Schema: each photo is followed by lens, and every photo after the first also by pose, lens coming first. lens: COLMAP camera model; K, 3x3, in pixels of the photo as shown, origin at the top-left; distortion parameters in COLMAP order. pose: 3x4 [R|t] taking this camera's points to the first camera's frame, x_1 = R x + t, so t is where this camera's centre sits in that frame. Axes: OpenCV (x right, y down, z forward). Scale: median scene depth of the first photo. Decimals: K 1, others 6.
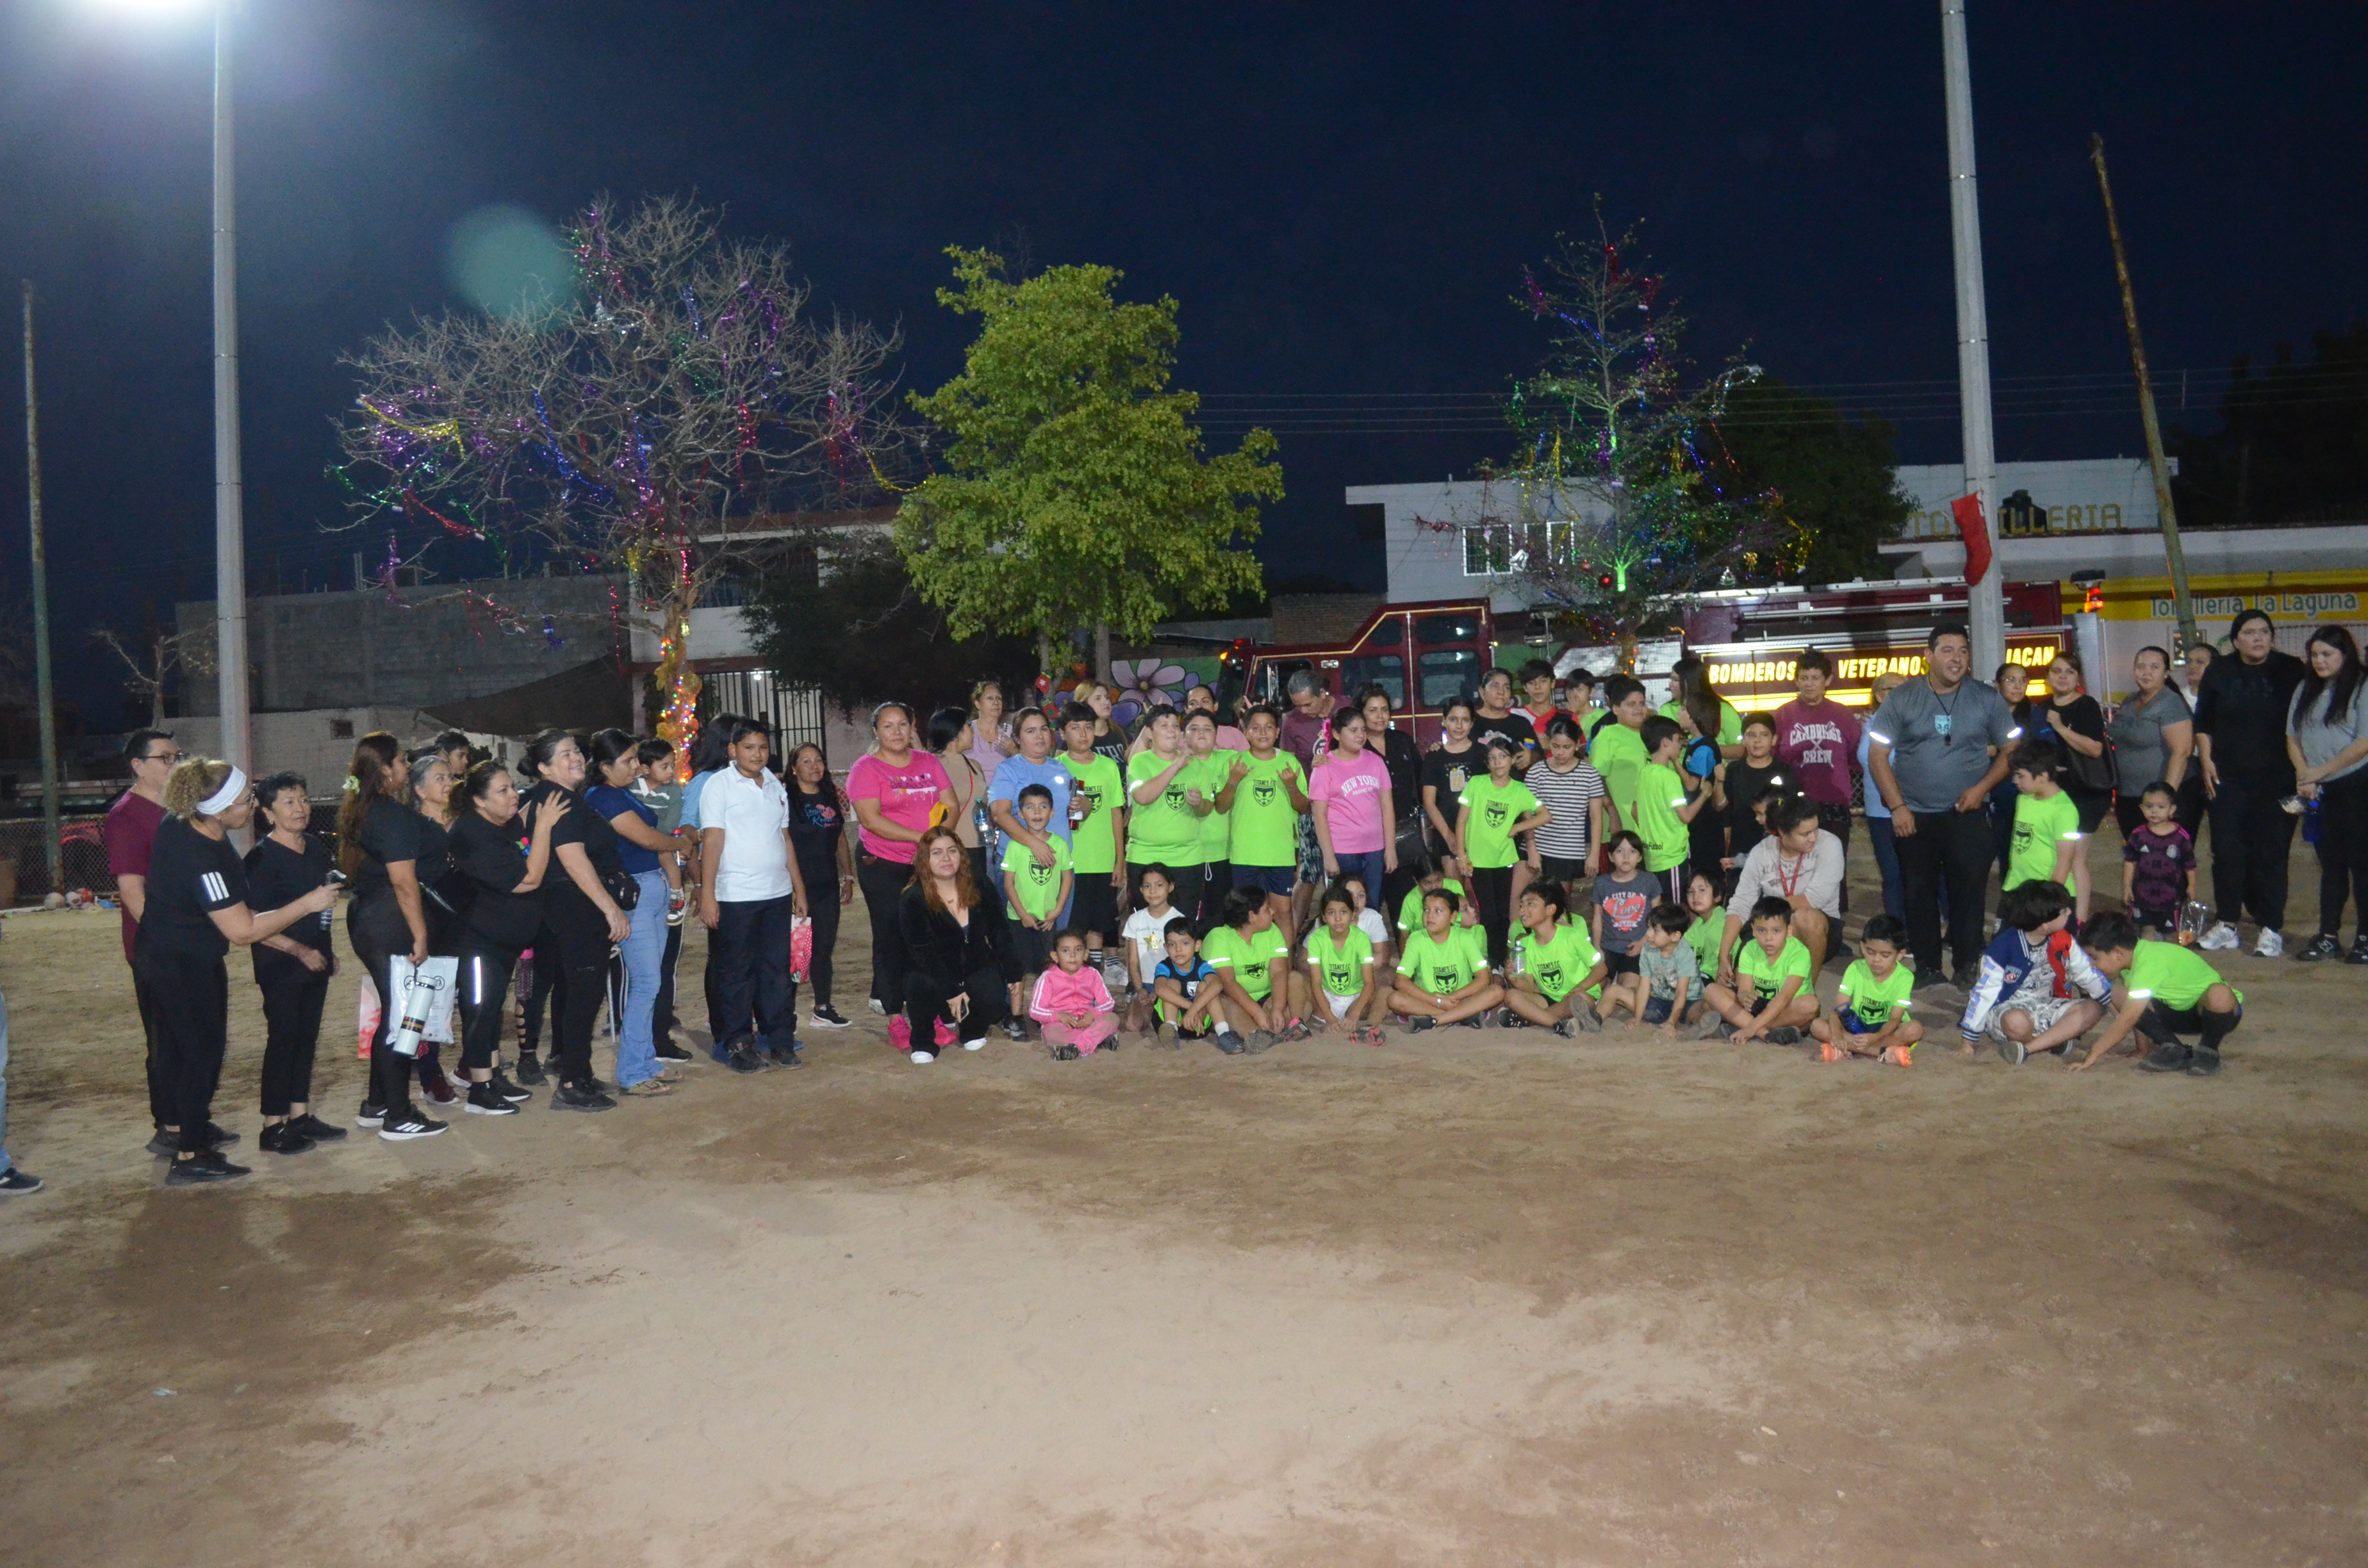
lens RADIAL K [[1875.1, 0, 1183.1], [0, 1875.1, 793.6], [0, 0, 1]] dist [-0.079100, 0.009365]
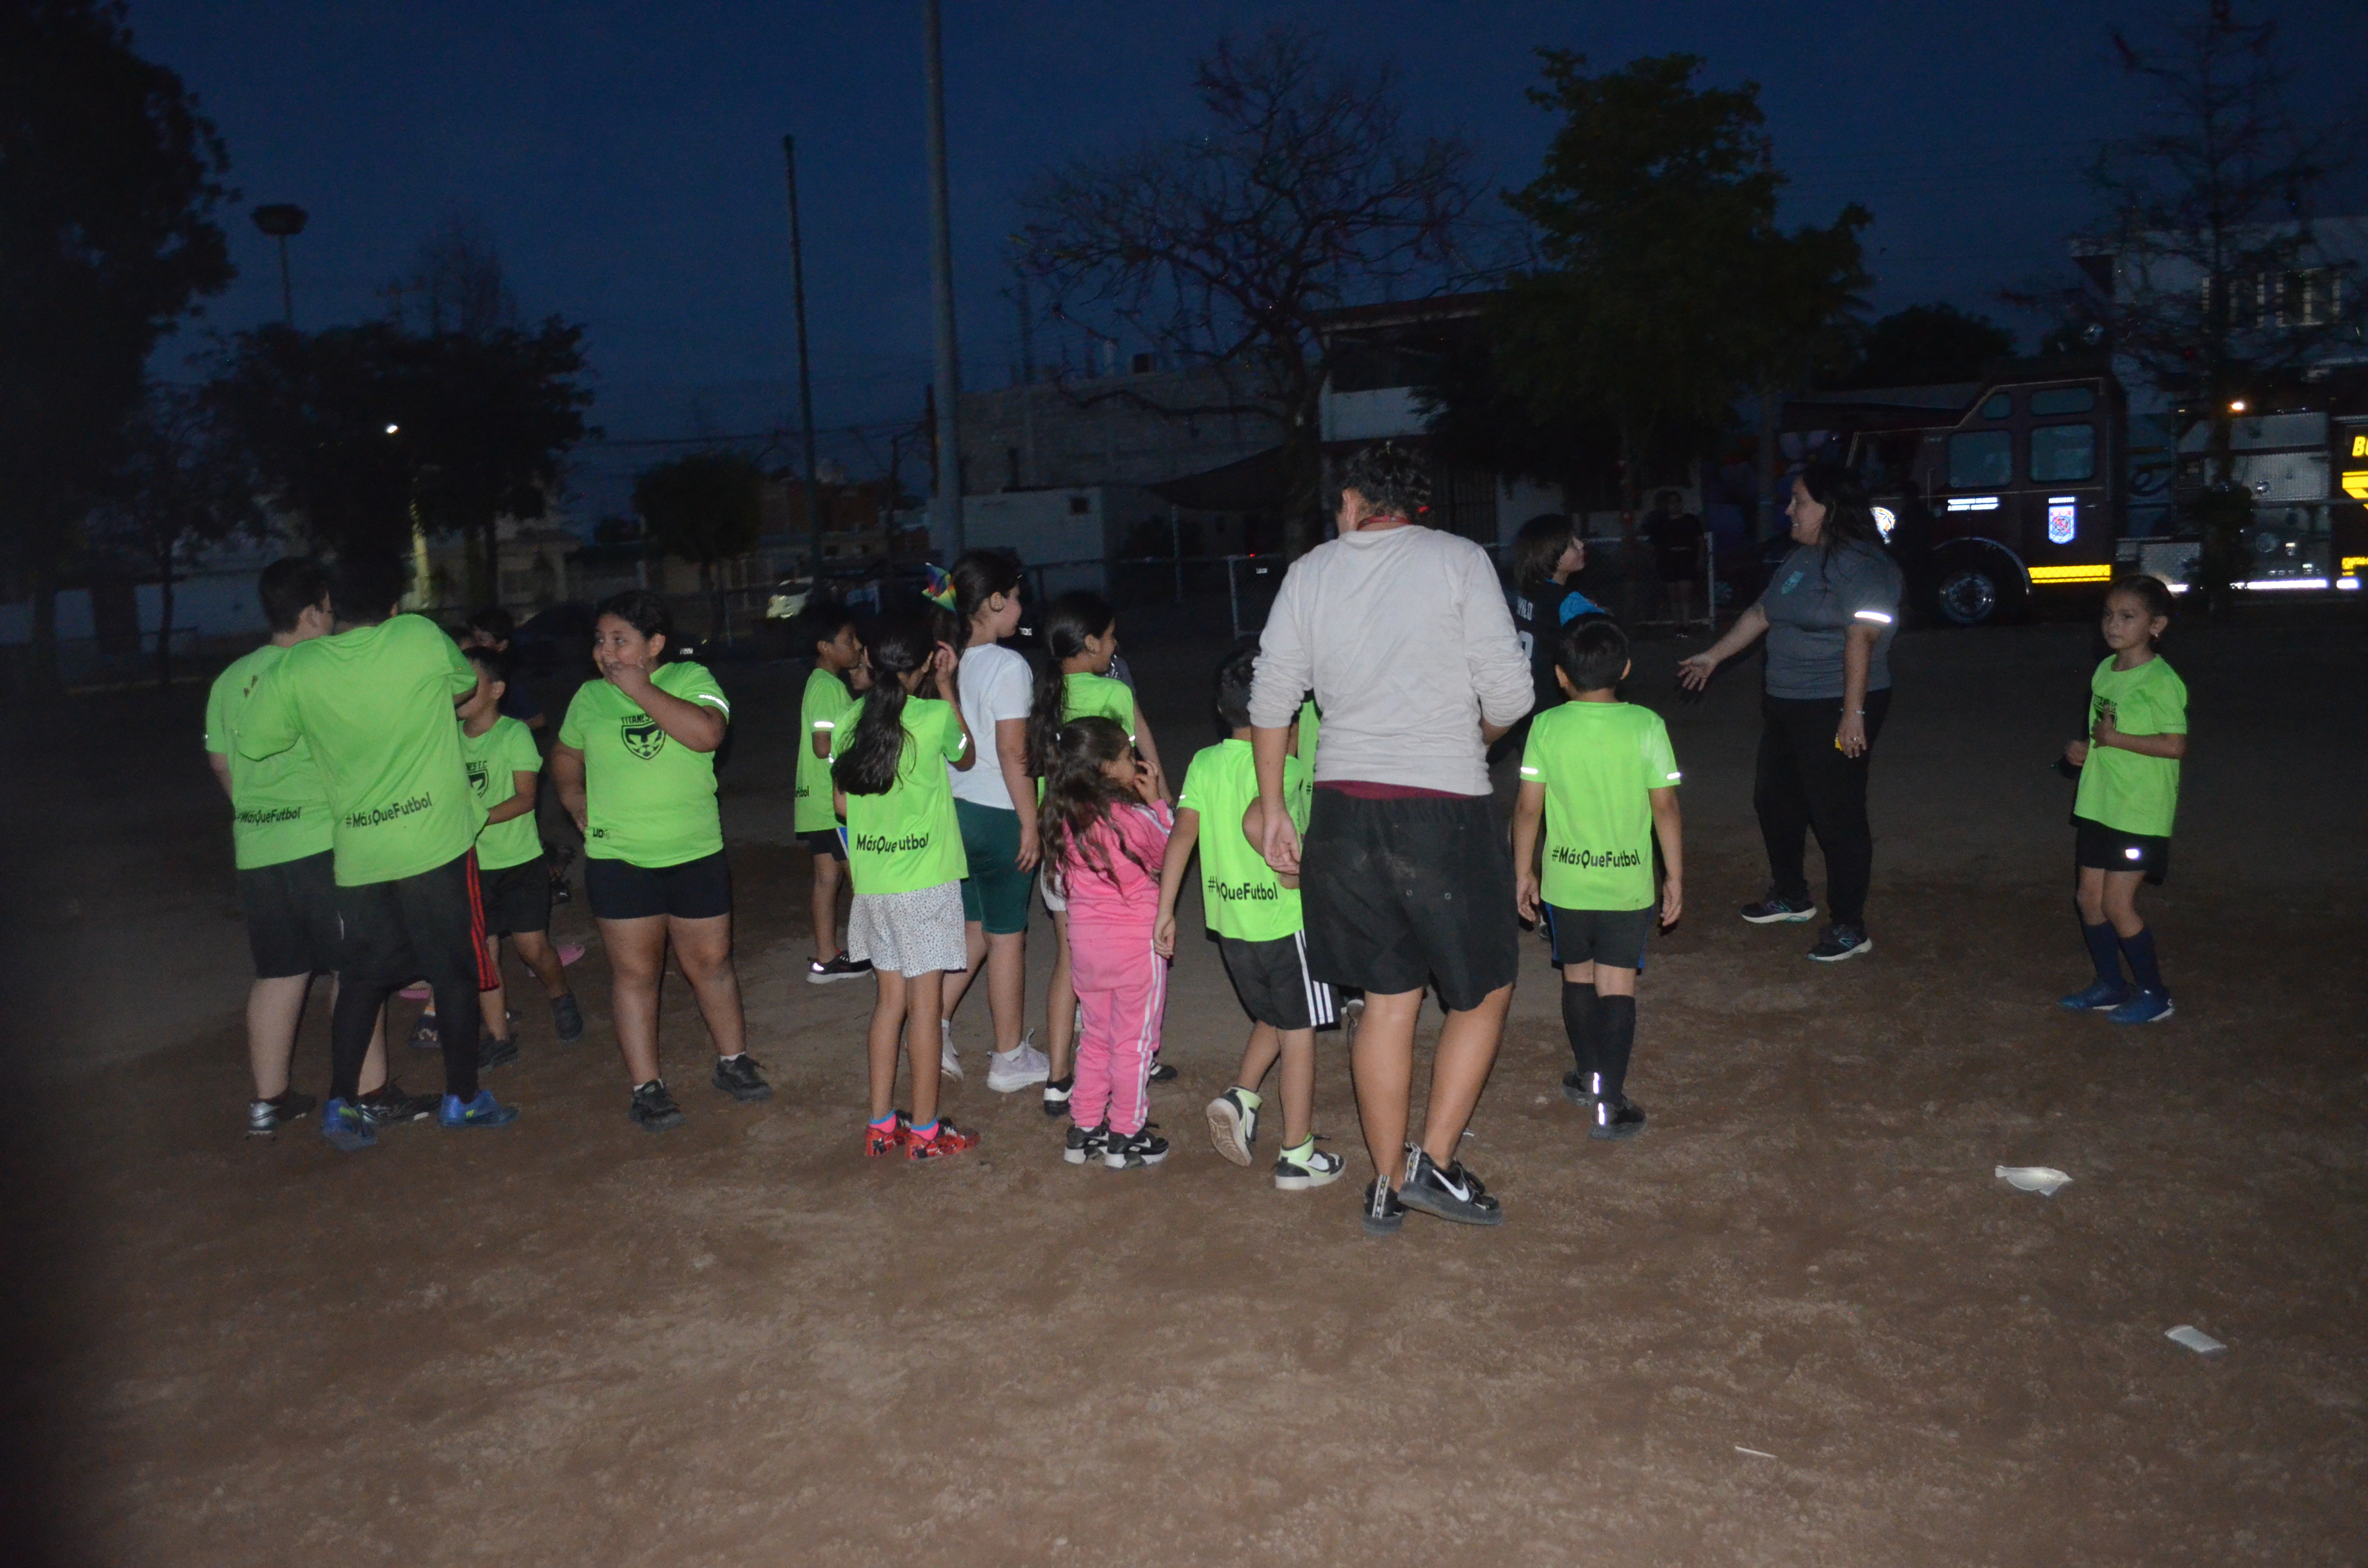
lens RADIAL K [[1875.1, 0, 1183.1], [0, 1875.1, 793.6], [0, 0, 1]] dist [-0.079100, 0.009365]
pose [[0.920503, 0.049983, -0.387526, 0.117251], [-0.002087, 0.992399, 0.123043, -0.002658], [0.390731, -0.112452, 0.913610, -0.081762]]
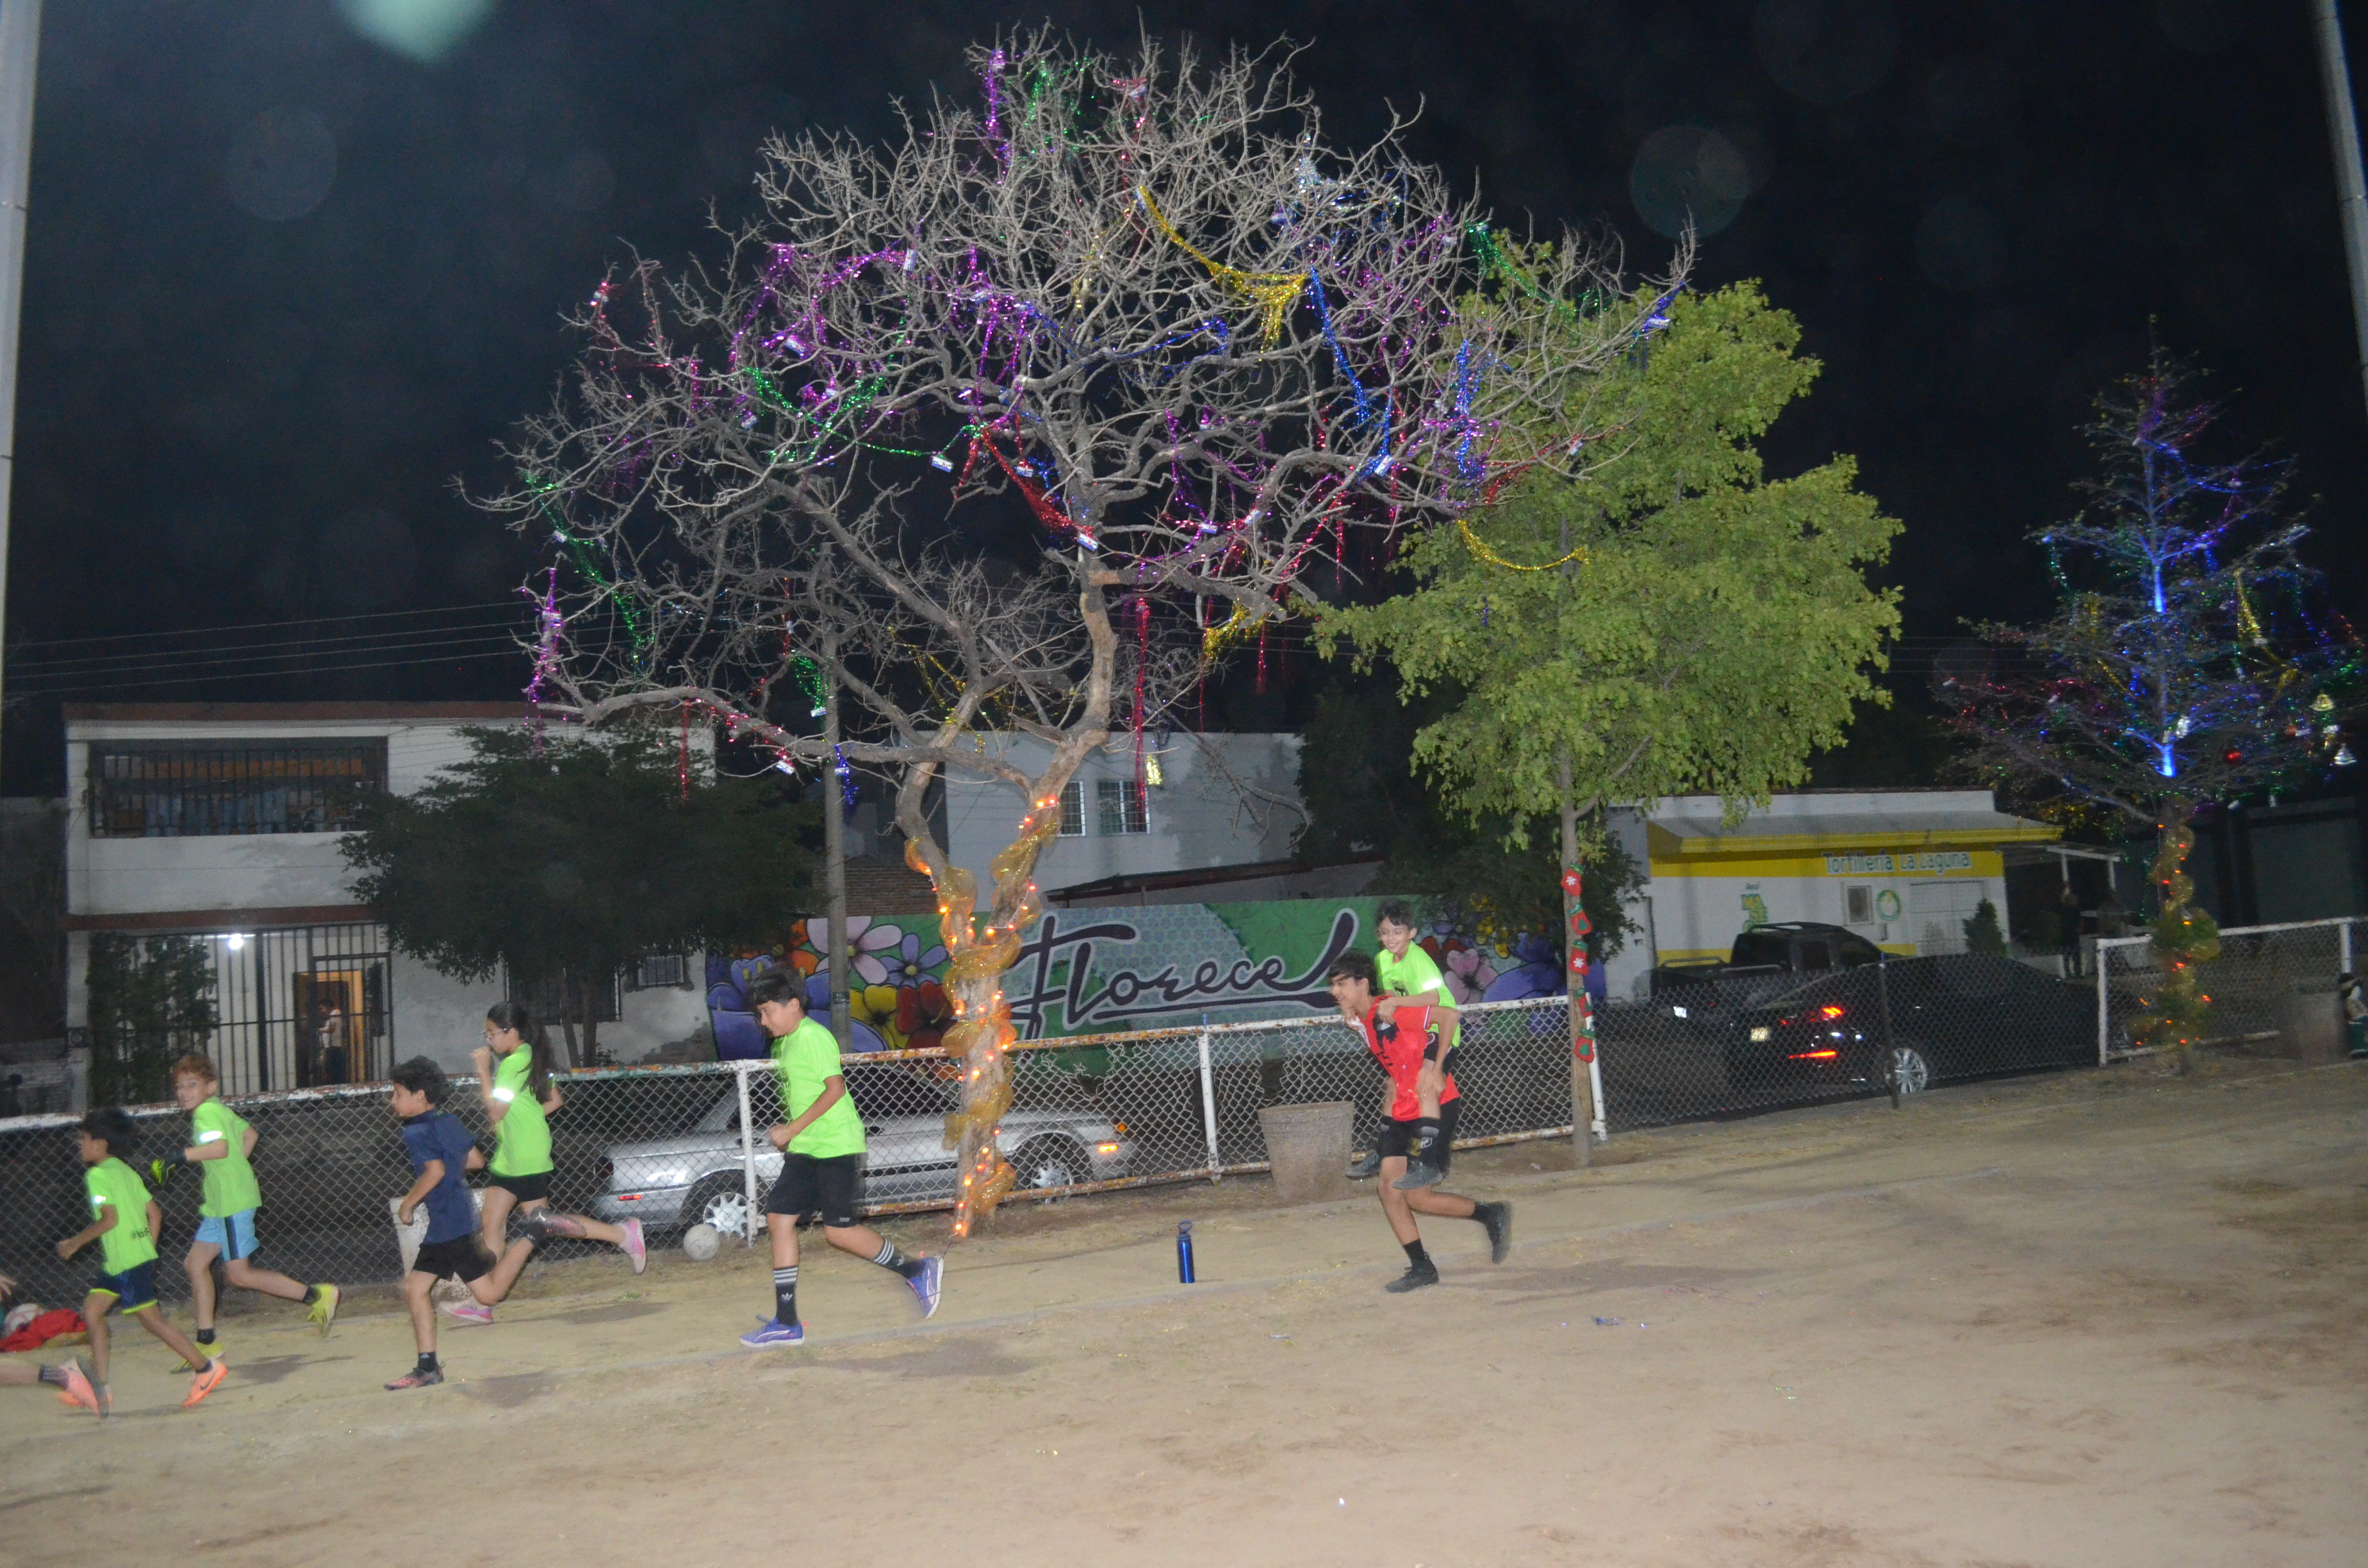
lens RADIAL K [[1875.1, 0, 1183.1], [0, 1875.1, 793.6], [0, 0, 1]] dist [-0.079100, 0.009365]
pose [[0.864979, 0.038097, 0.500360, -0.554293], [0.046150, 0.986849, -0.154918, 0.007728], [-0.499682, 0.157092, 0.851845, 0.510359]]
